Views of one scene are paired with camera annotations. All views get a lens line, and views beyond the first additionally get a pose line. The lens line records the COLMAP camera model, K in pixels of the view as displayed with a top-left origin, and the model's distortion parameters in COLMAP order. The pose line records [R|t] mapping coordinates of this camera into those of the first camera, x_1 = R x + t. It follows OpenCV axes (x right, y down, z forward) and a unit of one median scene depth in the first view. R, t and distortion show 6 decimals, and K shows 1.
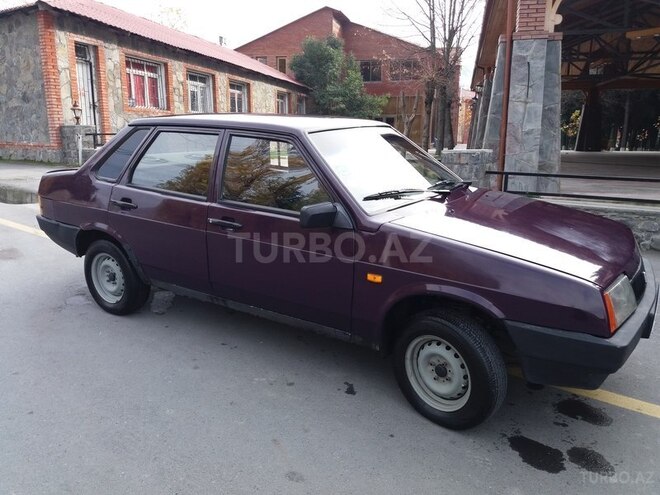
lens RADIAL K [[518.7, 0, 330.0], [0, 518.7, 247.5], [0, 0, 1]] dist [-0.003656, -0.004203]
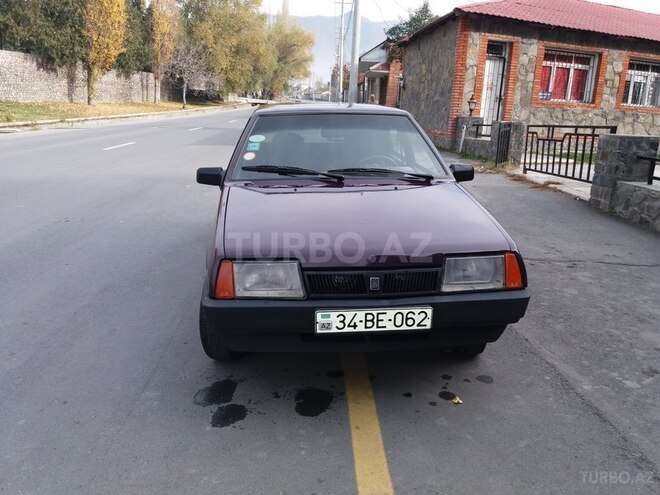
lens RADIAL K [[518.7, 0, 330.0], [0, 518.7, 247.5], [0, 0, 1]] dist [-0.003656, -0.004203]
pose [[0.633760, 0.203839, -0.746189, 0.184525], [-0.196476, 0.975438, 0.099591, -0.011133], [0.748162, 0.083492, 0.658243, 0.054867]]
